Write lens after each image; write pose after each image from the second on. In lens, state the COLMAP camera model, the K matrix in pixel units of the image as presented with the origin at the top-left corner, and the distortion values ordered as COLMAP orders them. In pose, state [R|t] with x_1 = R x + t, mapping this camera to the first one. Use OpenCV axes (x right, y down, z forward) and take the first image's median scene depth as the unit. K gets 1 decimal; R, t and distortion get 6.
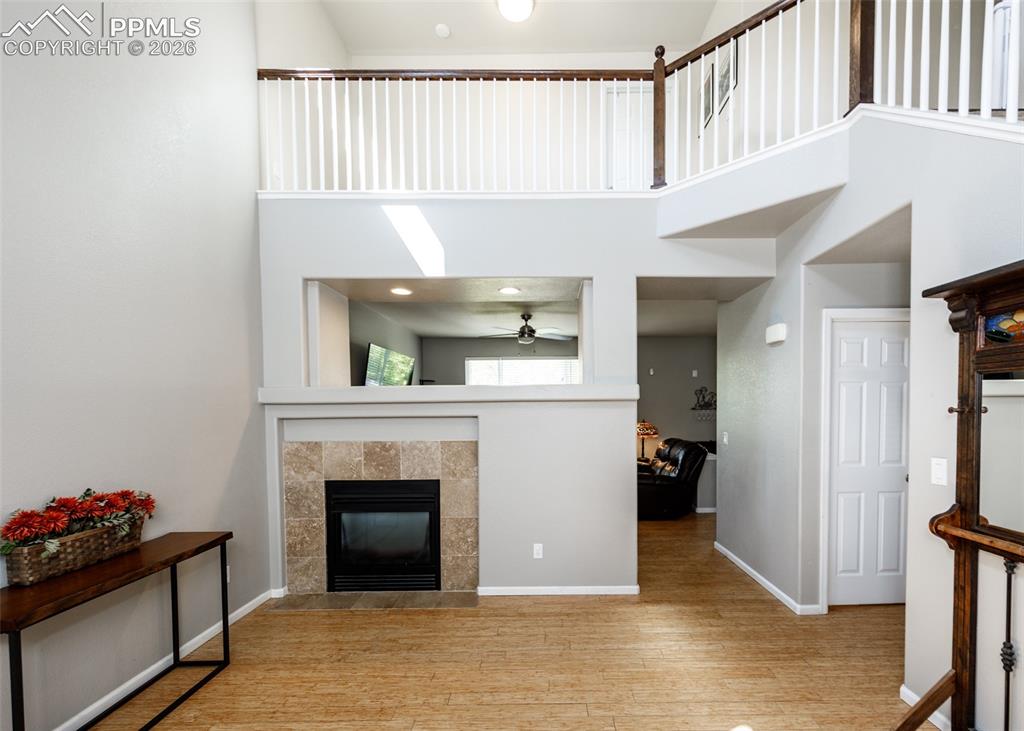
lens RADIAL K [[433.5, 0, 542.9], [0, 433.5, 422.5], [0, 0, 1]] dist [-0.012299, 0.000003]
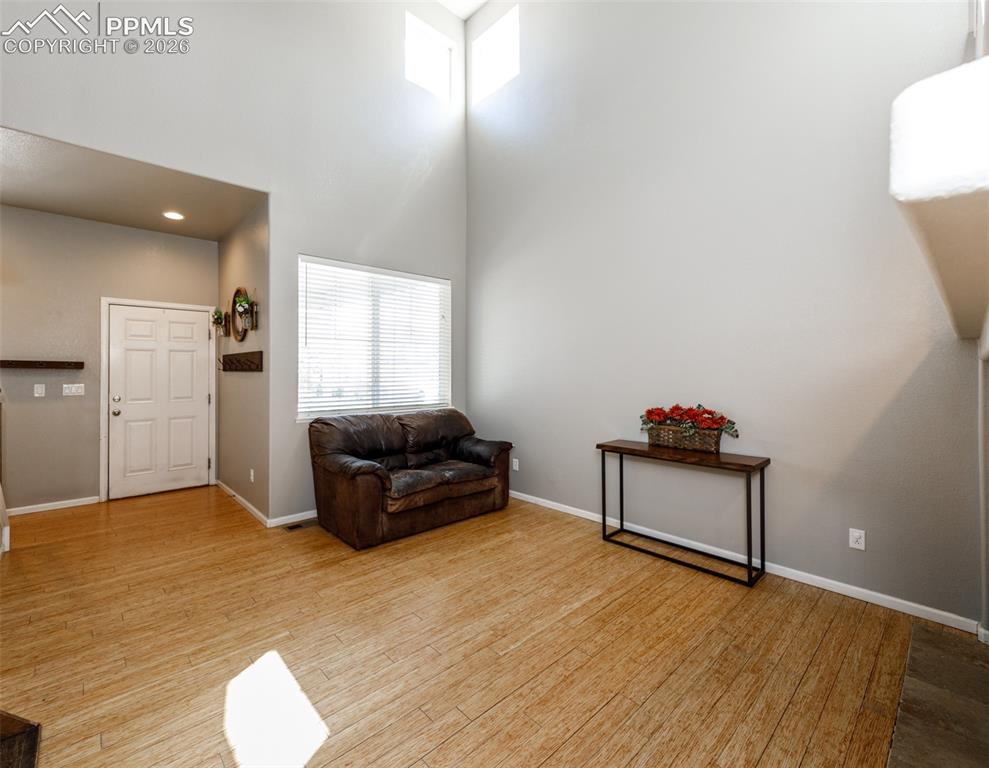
lens RADIAL K [[434.1, 0, 461.0], [0, 434.1, 371.1], [0, 0, 1]] dist [-0.000100, -0.000200]
pose [[-0.762840, 0.005842, -0.646561, 0.532425], [-0.018468, 0.999354, 0.030819, -0.008061], [0.646324, 0.035451, -0.762239, 1.337368]]
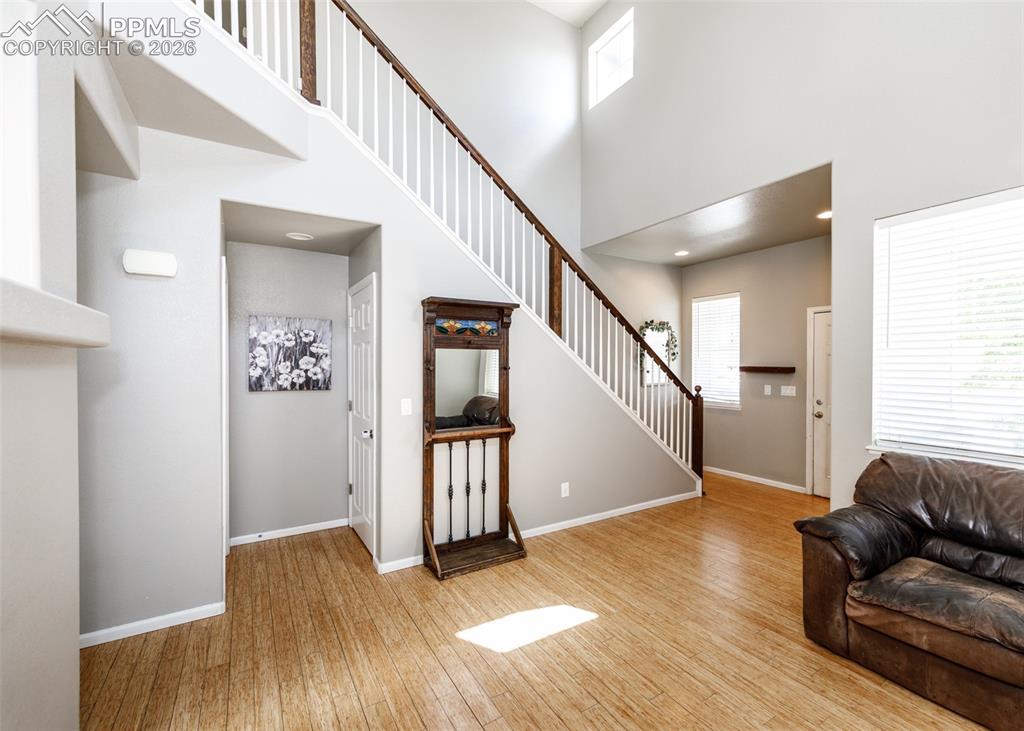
lens RADIAL K [[440.7, 0, 523.8], [0, 440.7, 368.5], [0, 0, 1]] dist [0.000126, 0.000089]
pose [[-0.518588, -0.000378, 0.855024, -0.552447], [0.031638, 0.999307, 0.019631, -0.036720], [-0.854438, 0.037232, -0.518217, 1.145990]]
